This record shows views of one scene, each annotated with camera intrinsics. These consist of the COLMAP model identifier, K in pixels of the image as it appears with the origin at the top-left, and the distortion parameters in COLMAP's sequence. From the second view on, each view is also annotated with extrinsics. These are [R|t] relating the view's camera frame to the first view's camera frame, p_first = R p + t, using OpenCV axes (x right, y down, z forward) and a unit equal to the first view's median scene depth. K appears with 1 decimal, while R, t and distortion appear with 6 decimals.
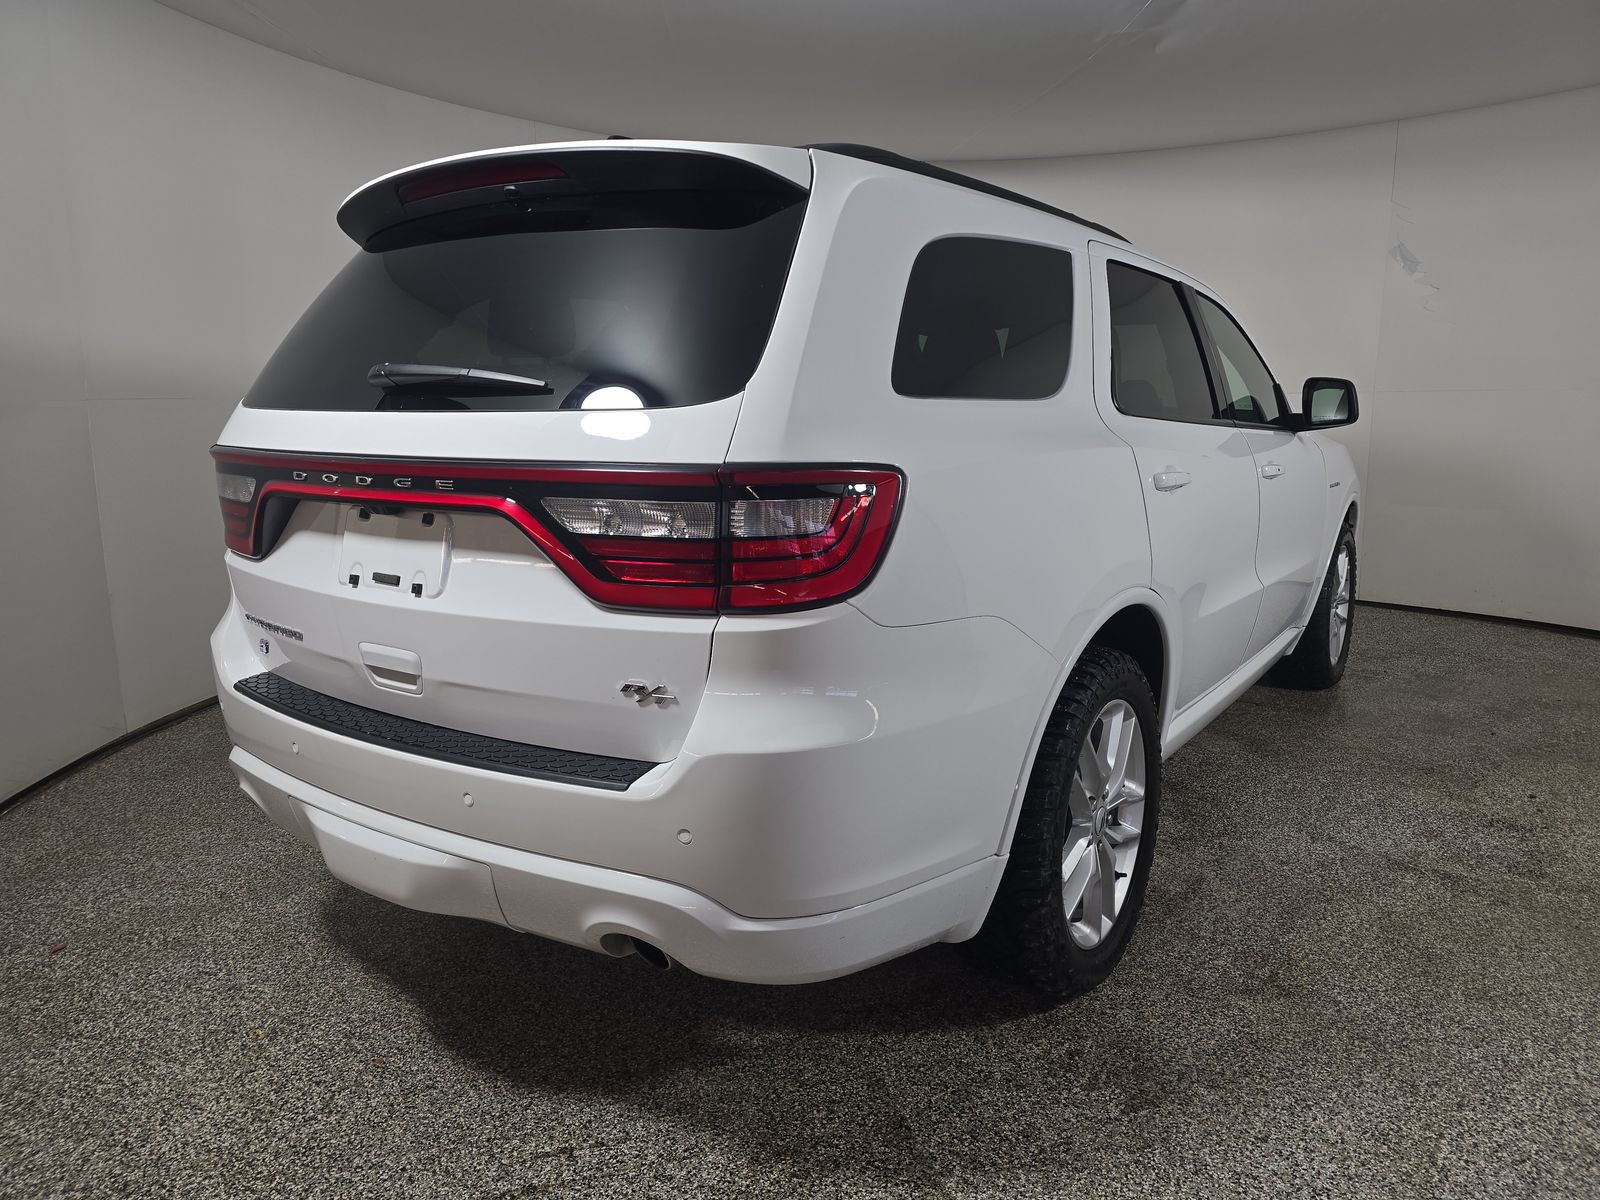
lens RADIAL K [[1038.8, 0, 800.0], [0, 1038.8, 600.0], [0, 0, 1]] dist [0.053822, -0.045242]
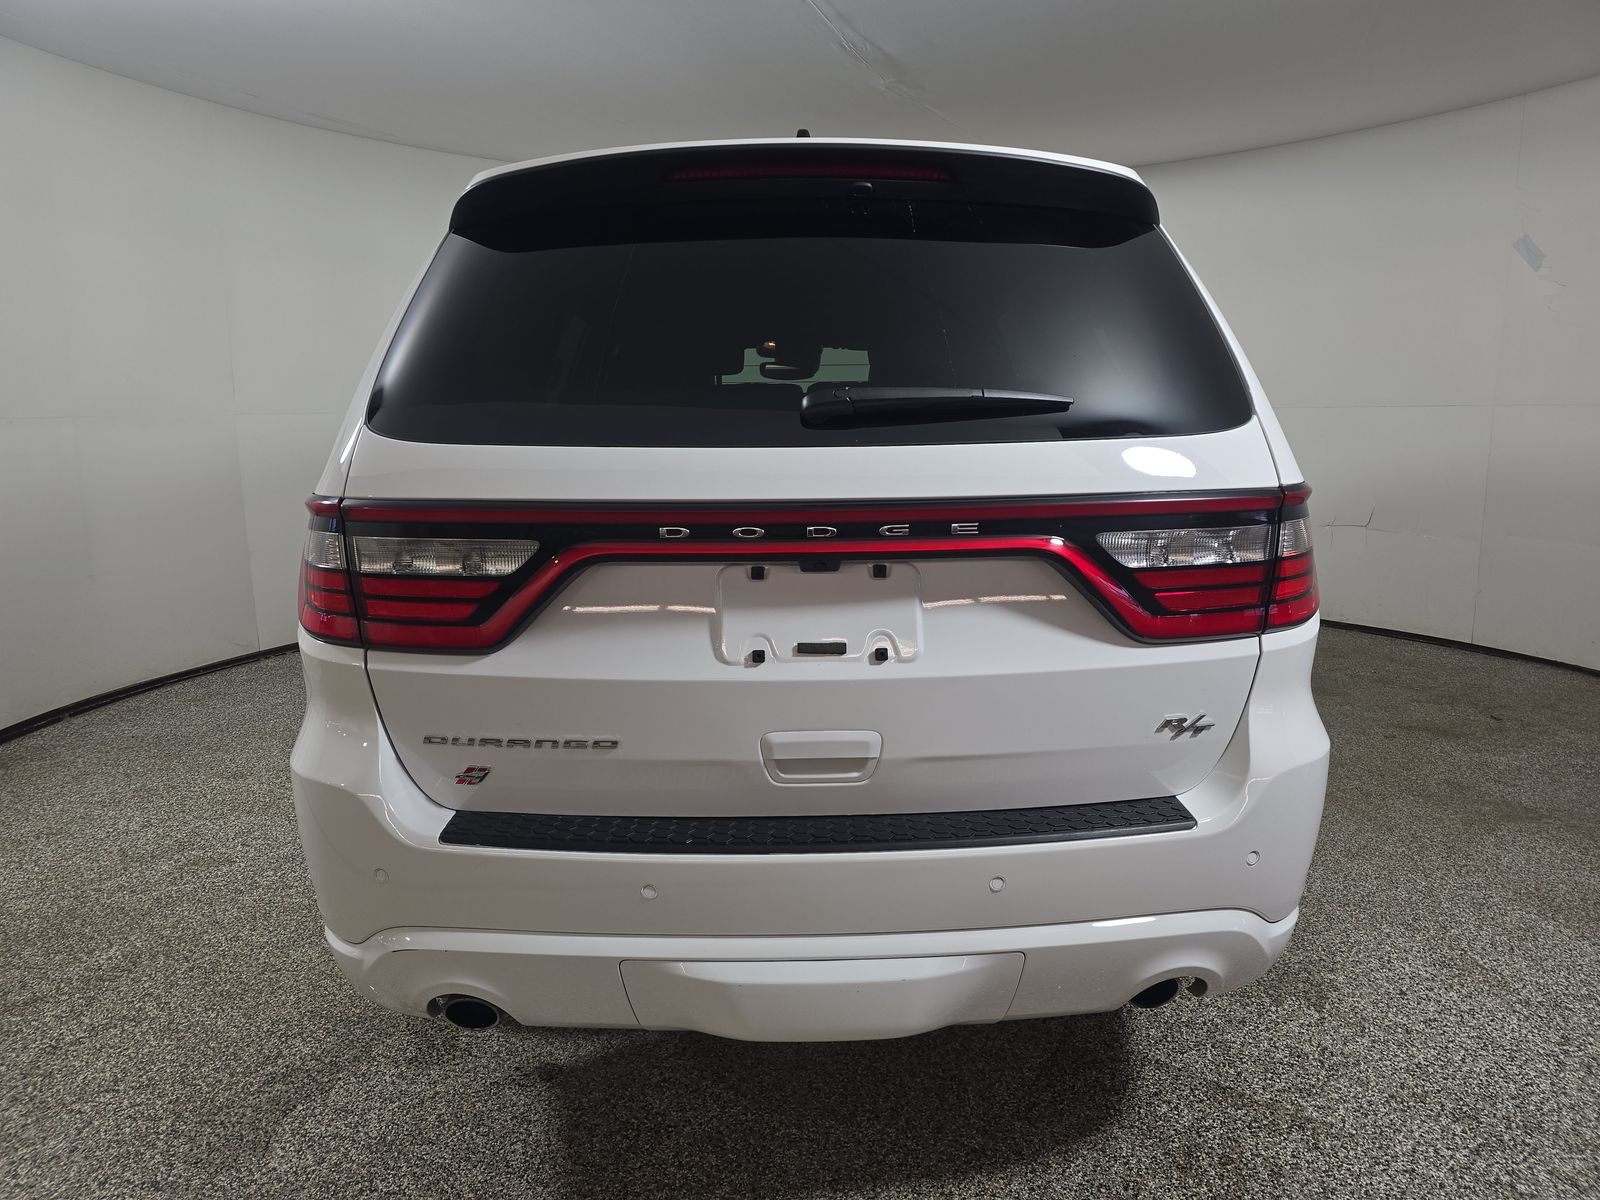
lens RADIAL K [[1038.8, 0, 800.0], [0, 1038.8, 600.0], [0, 0, 1]] dist [0.053822, -0.045242]
pose [[0.815608, -0.102595, 0.569436, -0.886437], [0.110918, 0.993625, 0.020153, -0.077910], [-0.567874, 0.046724, 0.821788, 0.350781]]
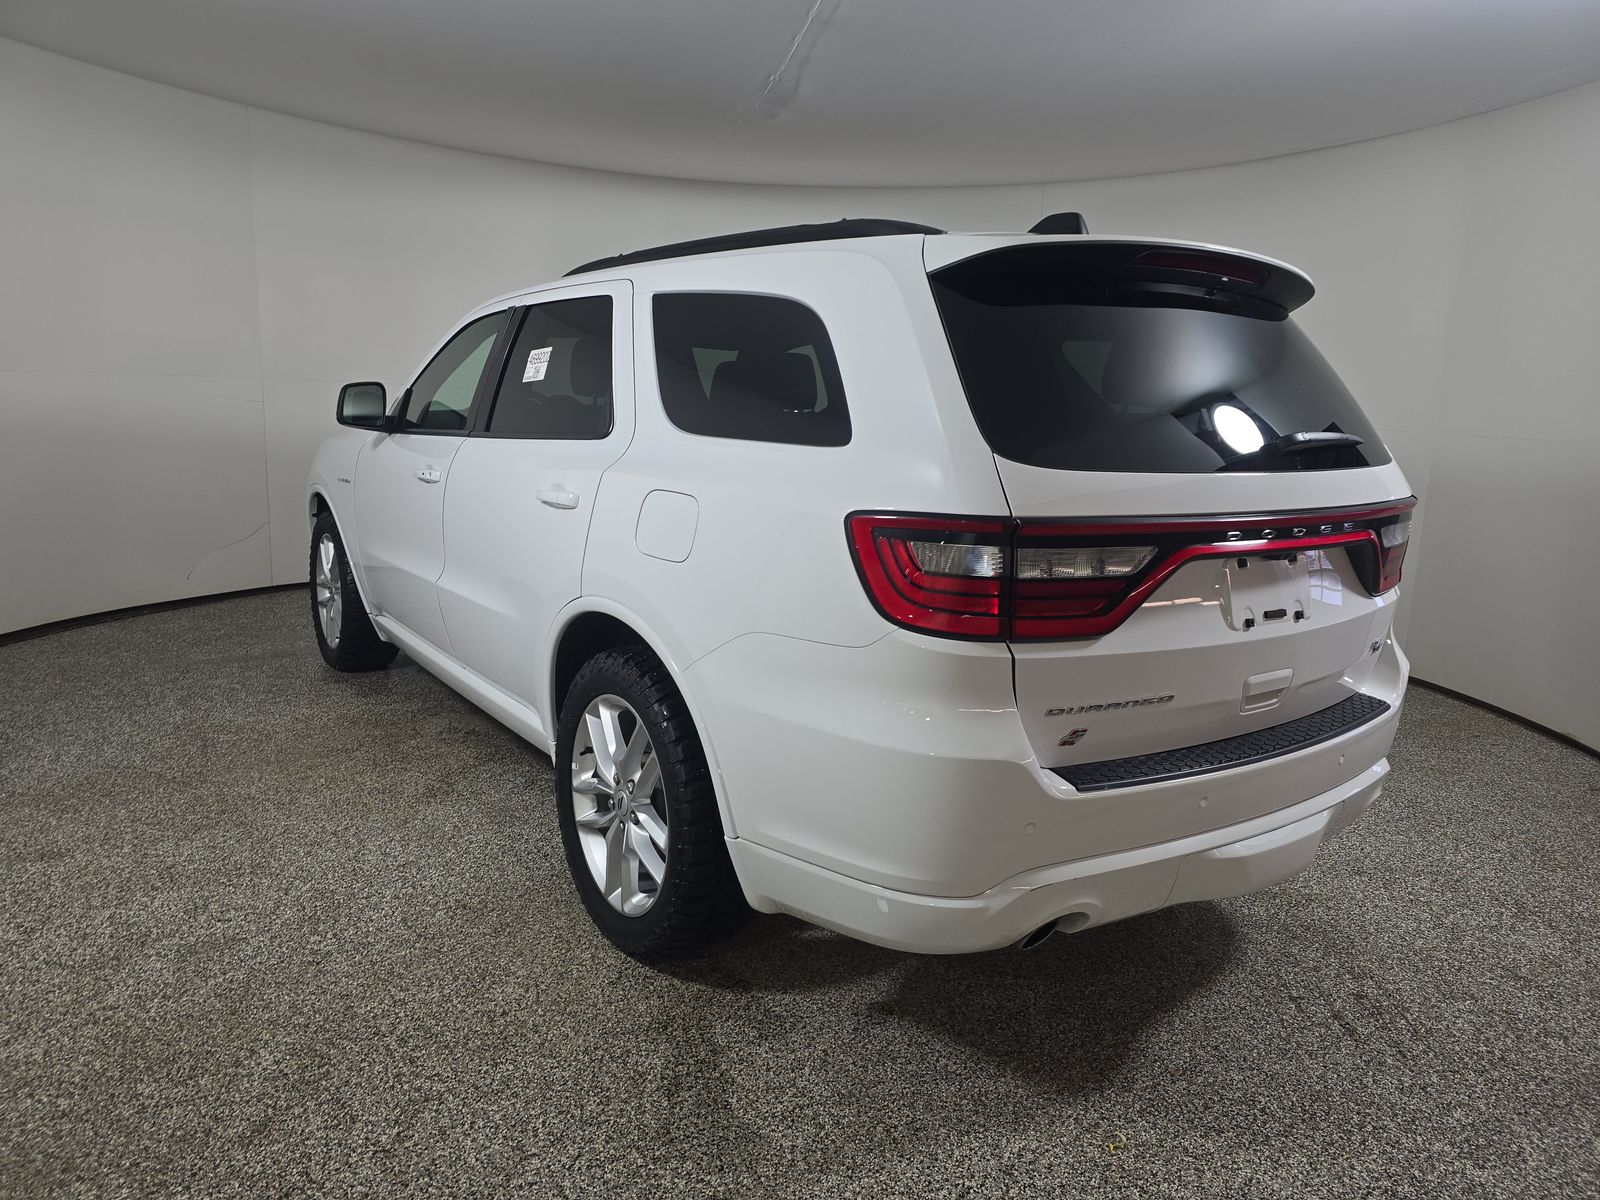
lens RADIAL K [[1038.8, 0, 800.0], [0, 1038.8, 600.0], [0, 0, 1]] dist [0.053822, -0.045242]
pose [[0.362714, -0.162374, 0.917646, -1.696213], [0.130640, 0.983839, 0.122449, -0.253929], [-0.922698, 0.075467, 0.378065, 1.070634]]
